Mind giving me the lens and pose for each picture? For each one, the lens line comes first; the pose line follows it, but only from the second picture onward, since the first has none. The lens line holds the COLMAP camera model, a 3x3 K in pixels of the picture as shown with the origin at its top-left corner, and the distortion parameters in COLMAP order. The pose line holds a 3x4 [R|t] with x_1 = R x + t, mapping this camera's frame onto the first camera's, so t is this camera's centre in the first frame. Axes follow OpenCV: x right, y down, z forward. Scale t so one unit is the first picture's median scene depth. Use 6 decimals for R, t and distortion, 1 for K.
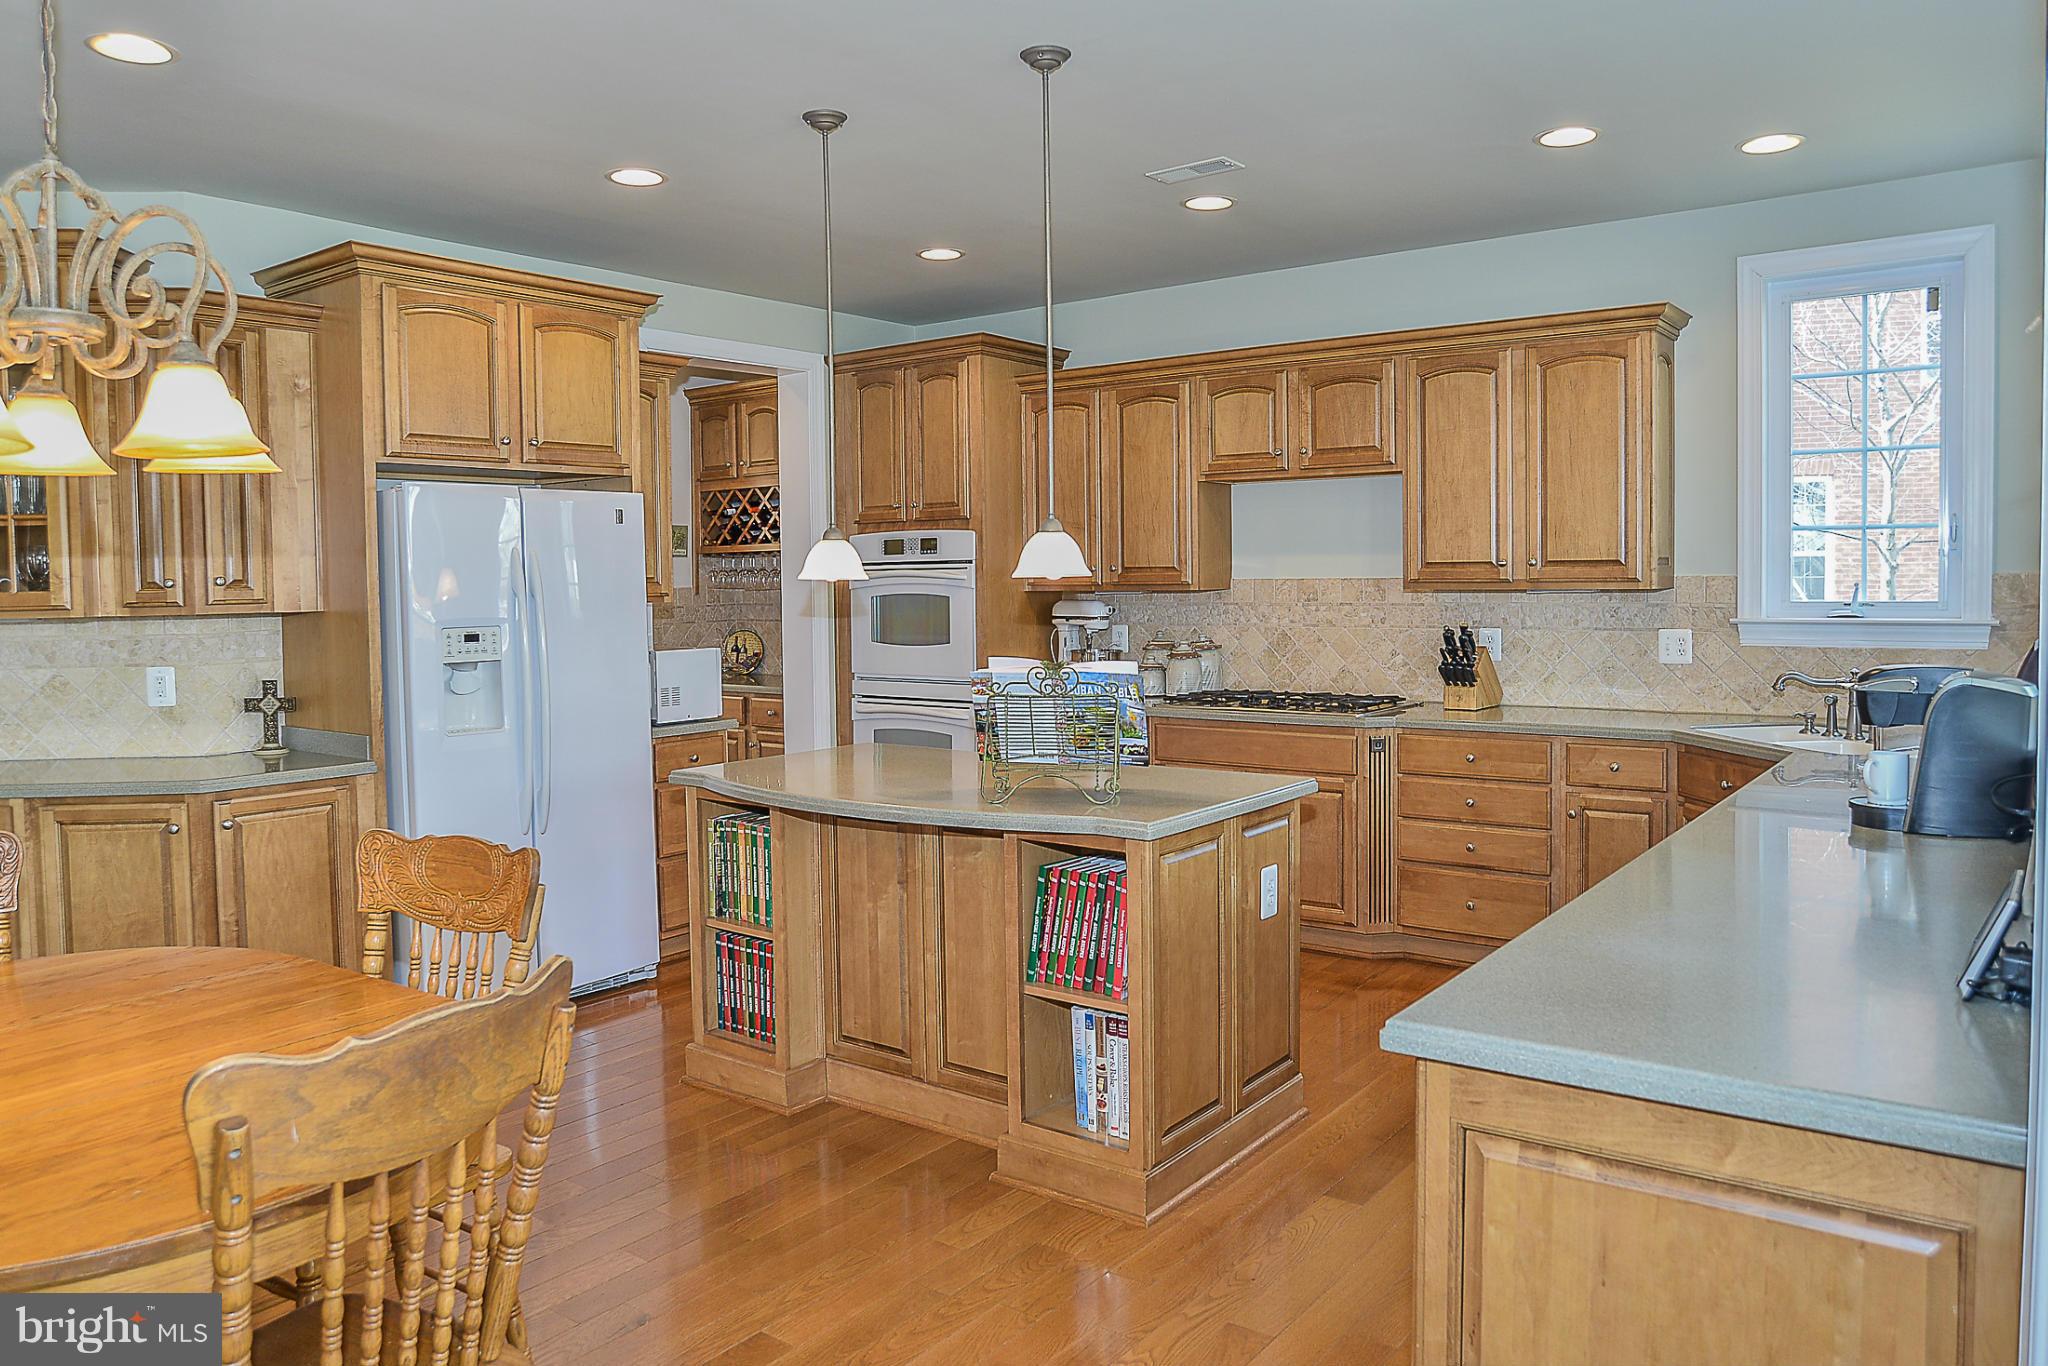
lens RADIAL K [[1447.5, 0, 1023.2], [0, 1447.5, 636.8], [0, 0, 1]] dist [-0.038691, -0.001053]
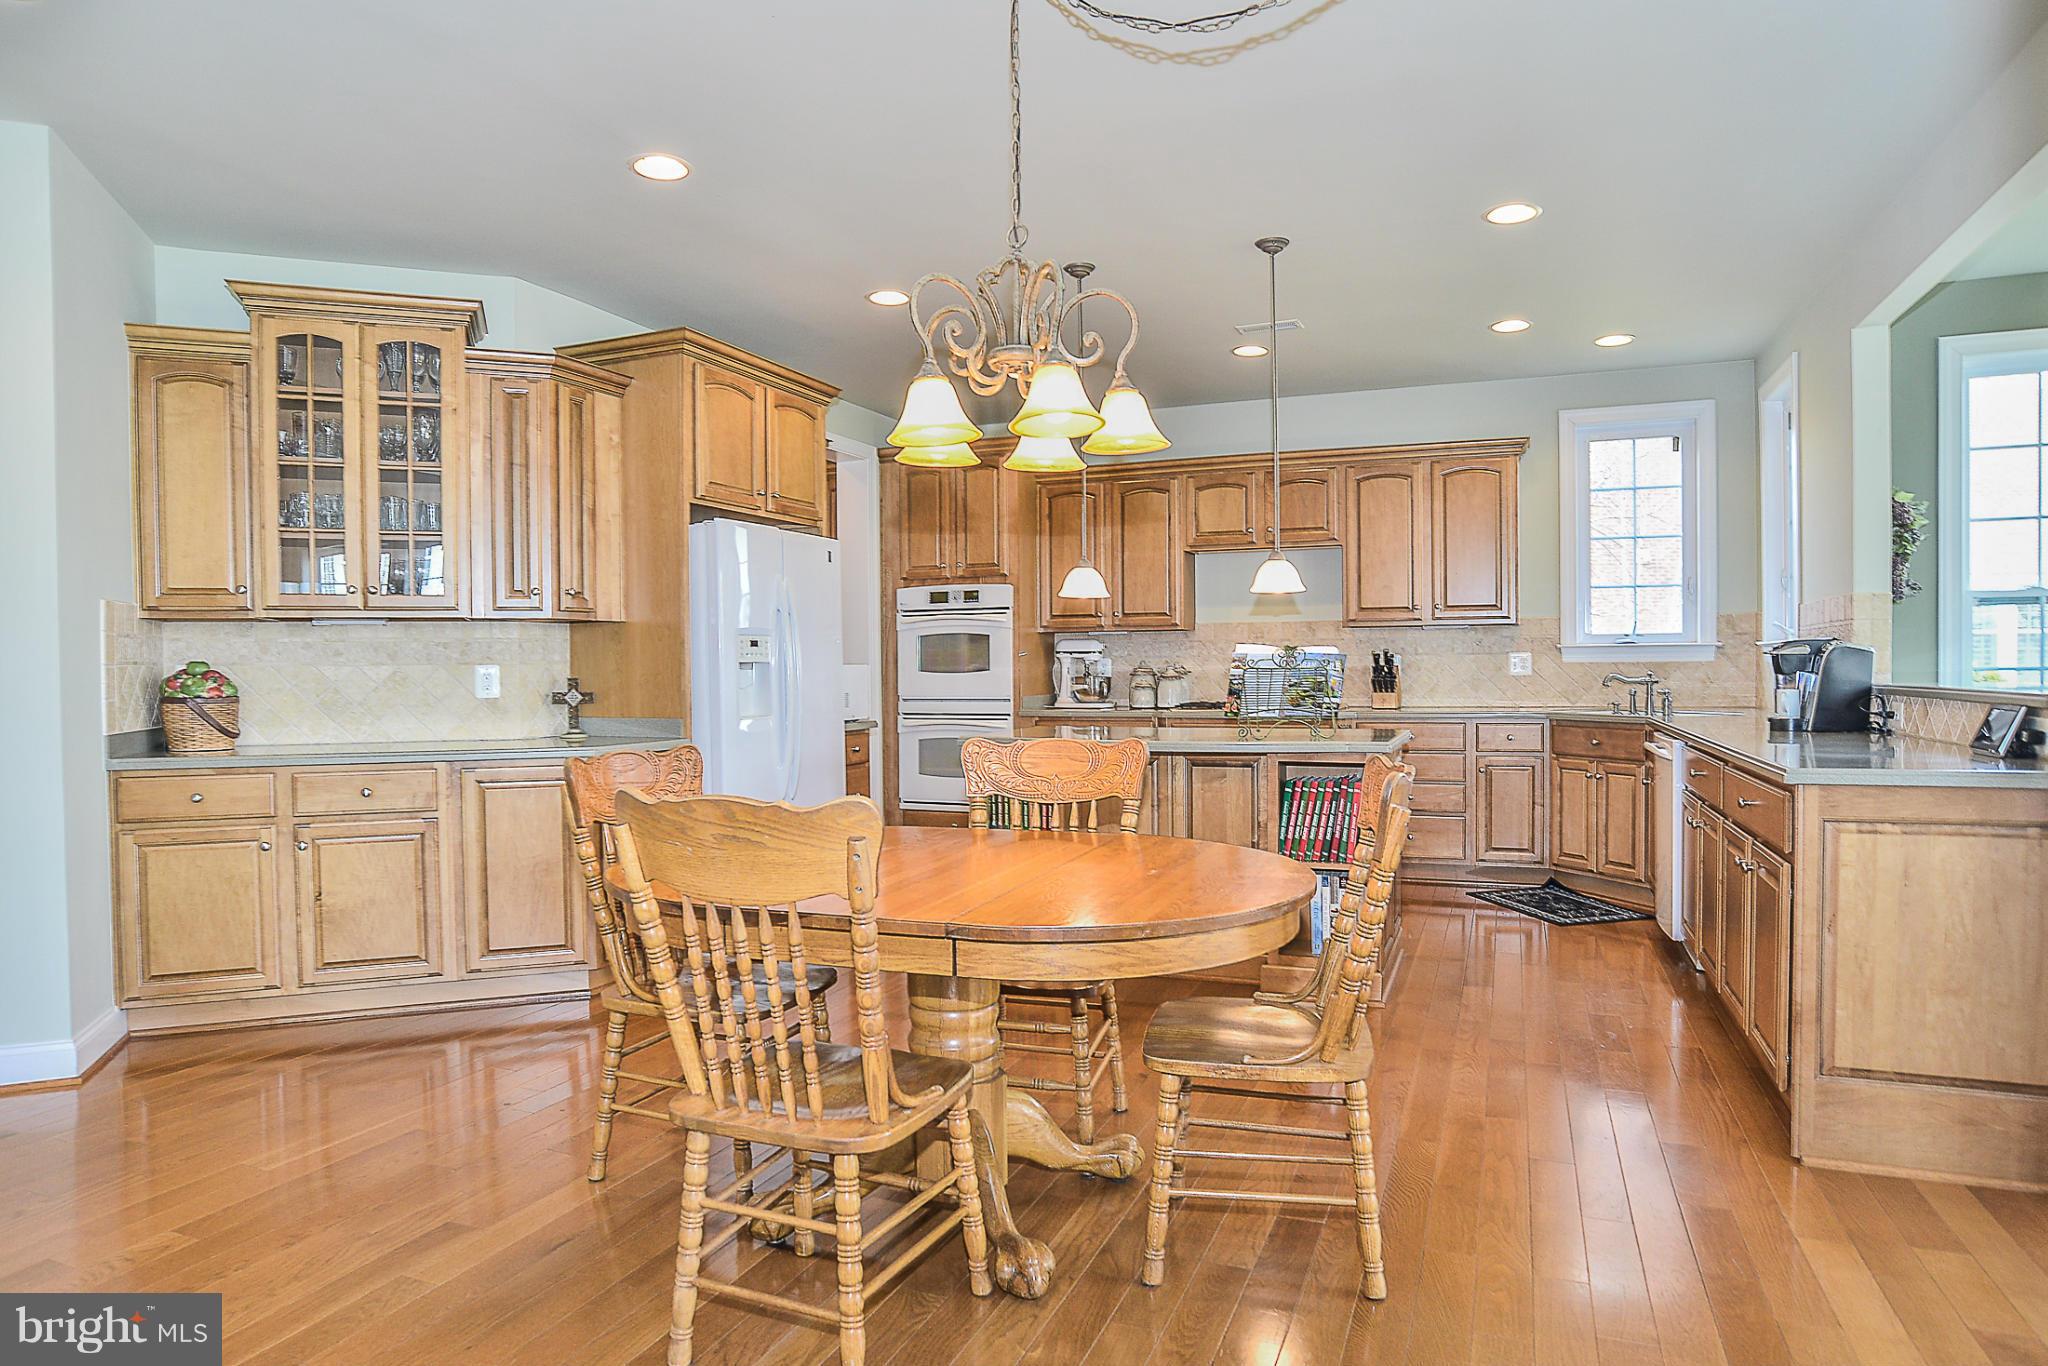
lens RADIAL K [[1227.0, 0, 1029.9], [0, 1227.0, 683.2], [0, 0, 1]] dist [-0.047703, -0.001576]
pose [[0.962932, 0.001744, 0.269738, -0.415711], [0.007212, 0.999455, -0.032208, 0.068655], [-0.269648, 0.032959, 0.962395, -0.104690]]
